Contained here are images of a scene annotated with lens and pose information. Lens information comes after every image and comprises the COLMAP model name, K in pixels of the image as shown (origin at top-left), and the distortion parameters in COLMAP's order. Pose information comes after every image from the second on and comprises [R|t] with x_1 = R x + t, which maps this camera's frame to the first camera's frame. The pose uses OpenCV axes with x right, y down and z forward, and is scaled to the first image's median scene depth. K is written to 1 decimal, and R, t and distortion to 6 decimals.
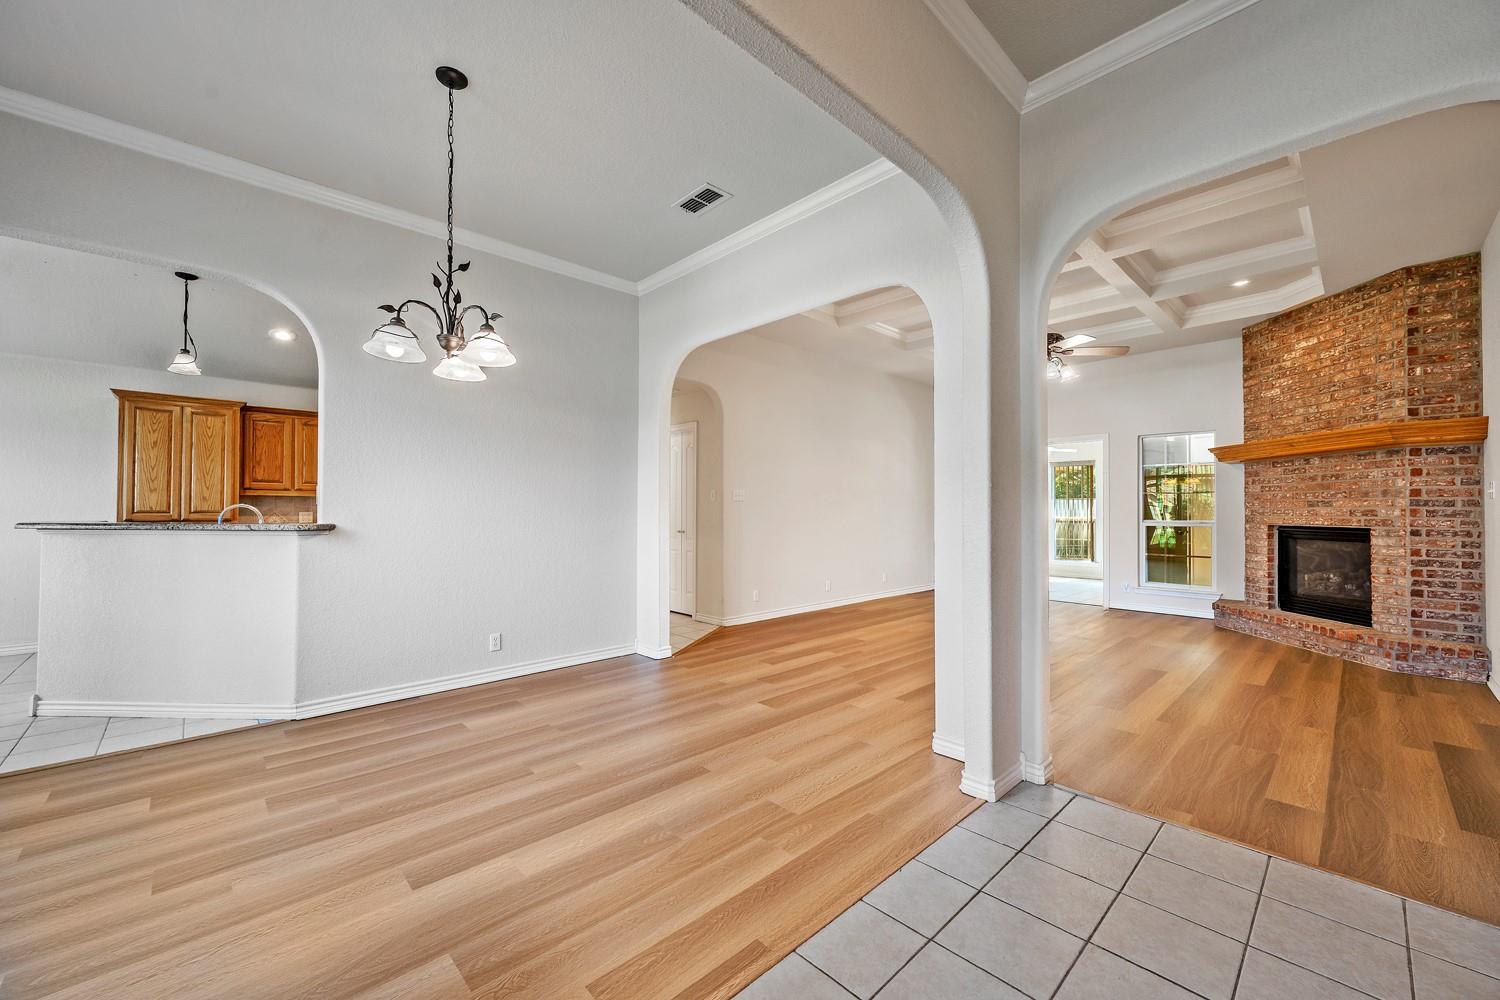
lens RADIAL K [[584.6, 0, 753.4], [0, 584.6, 501.9], [0, 0, 1]] dist [-0.000398, 0.000322]
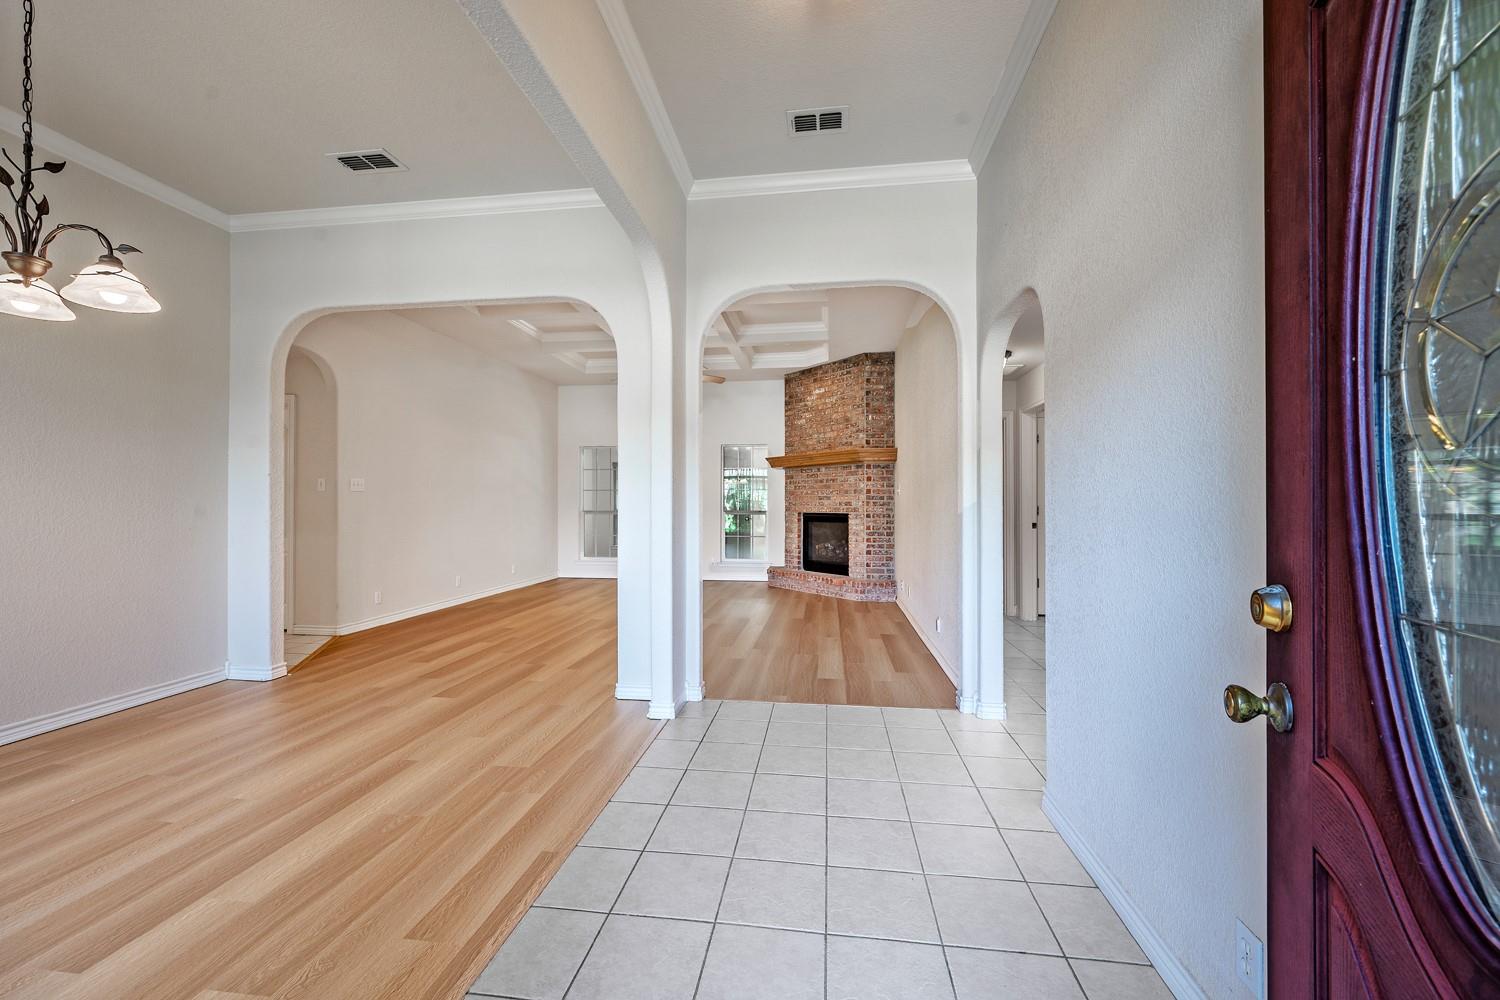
lens RADIAL K [[584.6, 0, 753.0], [0, 584.6, 498.8], [0, 0, 1]] dist [-0.000398, 0.000322]
pose [[0.777982, 0.004852, 0.628268, -0.192924], [-0.006948, 0.999975, 0.000882, 0.008055], [-0.628248, -0.005051, 0.777997, -0.095834]]
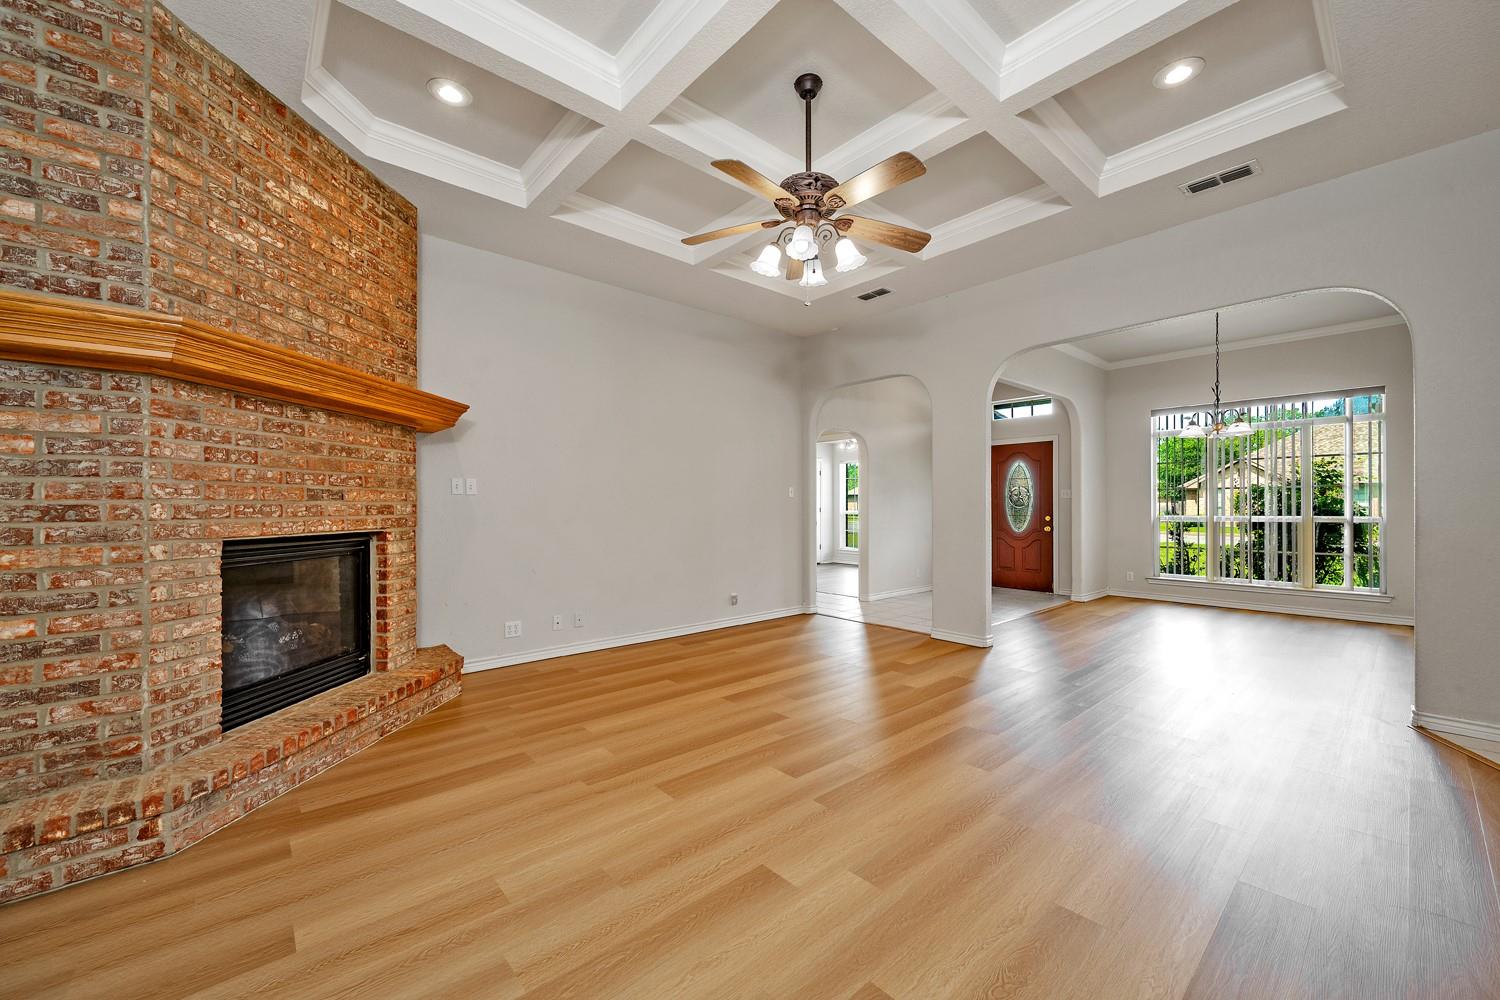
lens RADIAL K [[584.6, 0, 750.5], [0, 584.6, 503.4], [0, 0, 1]] dist [-0.000398, 0.000322]
pose [[-0.998755, 0.000132, 0.049891, 0.779693], [-0.000647, 0.999878, -0.015594, 0.030161], [-0.049887, -0.015607, -0.998633, 2.292442]]
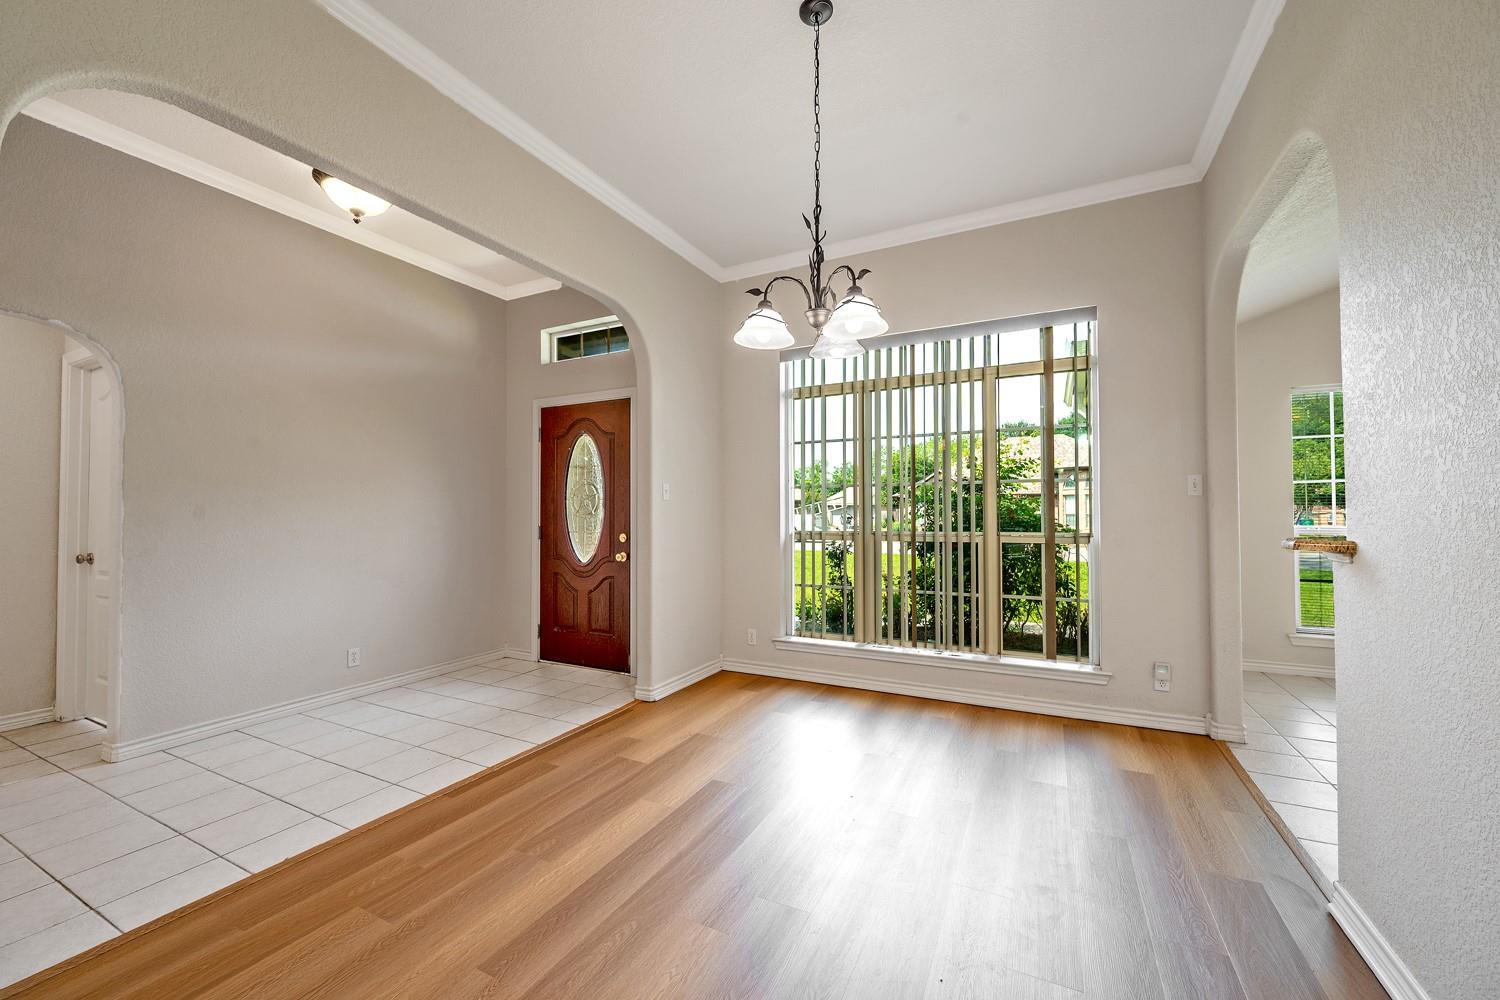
lens RADIAL K [[584.6, 0, 748.7], [0, 584.6, 503.7], [0, 0, 1]] dist [-0.000398, 0.000322]
pose [[-0.944212, -0.007550, -0.329252, -0.098769], [0.002777, 0.999519, -0.030883, 0.018054], [0.329327, -0.030074, -0.943737, 1.241612]]
